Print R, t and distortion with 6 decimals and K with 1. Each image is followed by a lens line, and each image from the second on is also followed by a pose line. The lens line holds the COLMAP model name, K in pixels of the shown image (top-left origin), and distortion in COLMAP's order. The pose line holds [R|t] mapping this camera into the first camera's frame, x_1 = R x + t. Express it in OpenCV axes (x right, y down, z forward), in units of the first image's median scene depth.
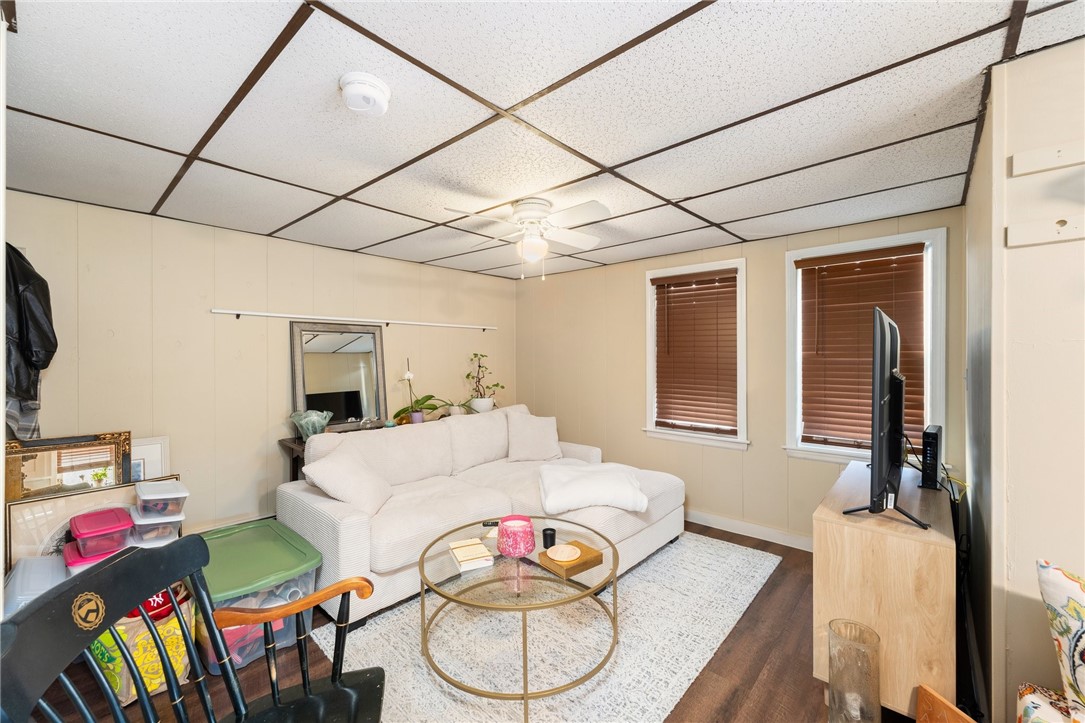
lens RADIAL K [[435.5, 0, 527.8], [0, 435.5, 355.6], [0, 0, 1]] dist [0.002879, 0.000128]
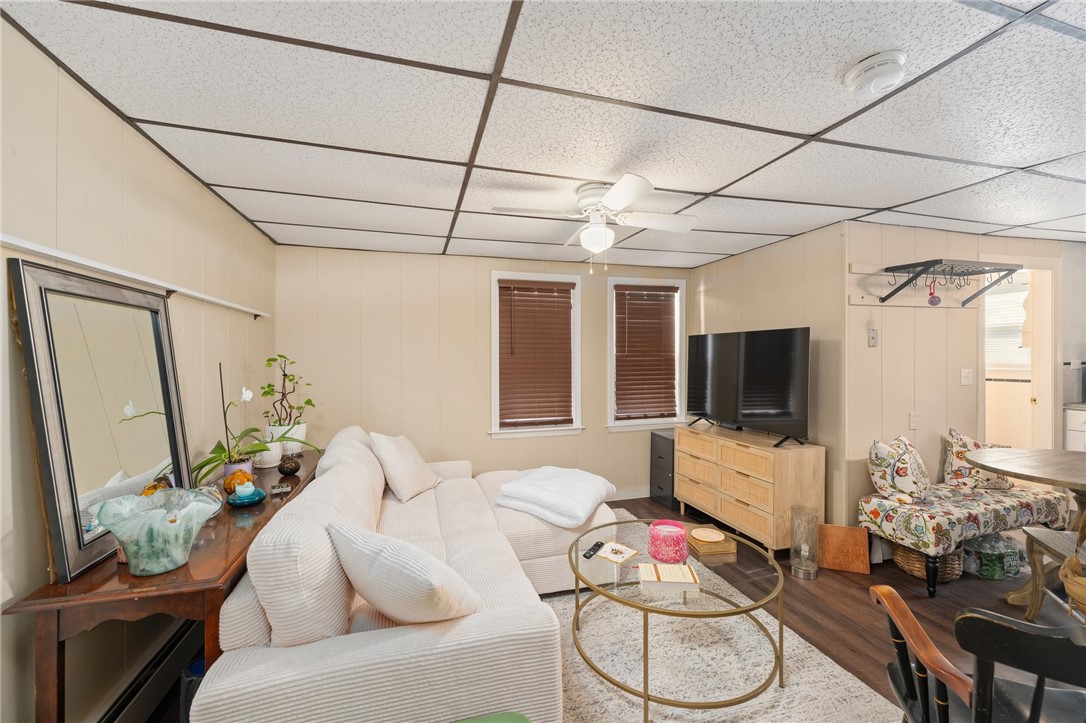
lens RADIAL K [[451.2, 0, 543.0], [0, 451.2, 361.5], [0, 0, 1]] dist [0.001758, 0.000216]
pose [[0.514236, -0.008751, 0.857604, -0.699422], [0.007113, 0.999957, 0.005938, 0.006609], [-0.857620, 0.003047, 0.514276, 0.490156]]
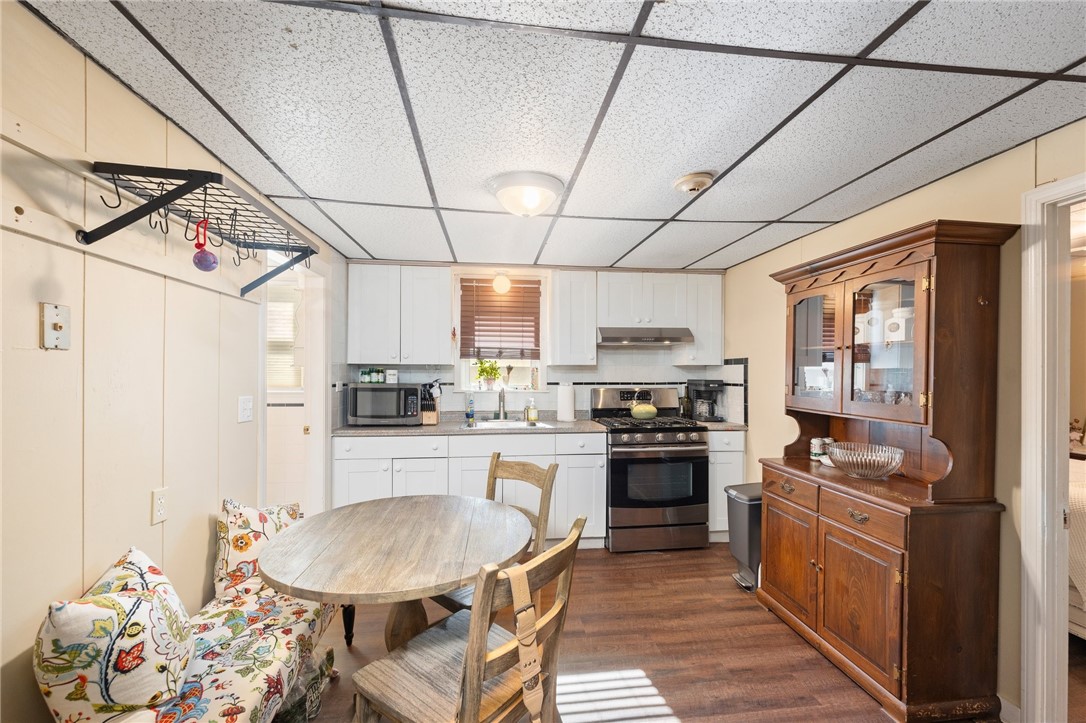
lens RADIAL K [[444.8, 0, 539.2], [0, 444.8, 377.7], [0, 0, 1]] dist [-0.000091, -0.000137]
pose [[-0.750310, -0.001571, 0.661085, -0.045110], [-0.002477, 0.999997, -0.000435, 0.008460], [-0.661082, -0.001963, -0.750311, 0.391815]]
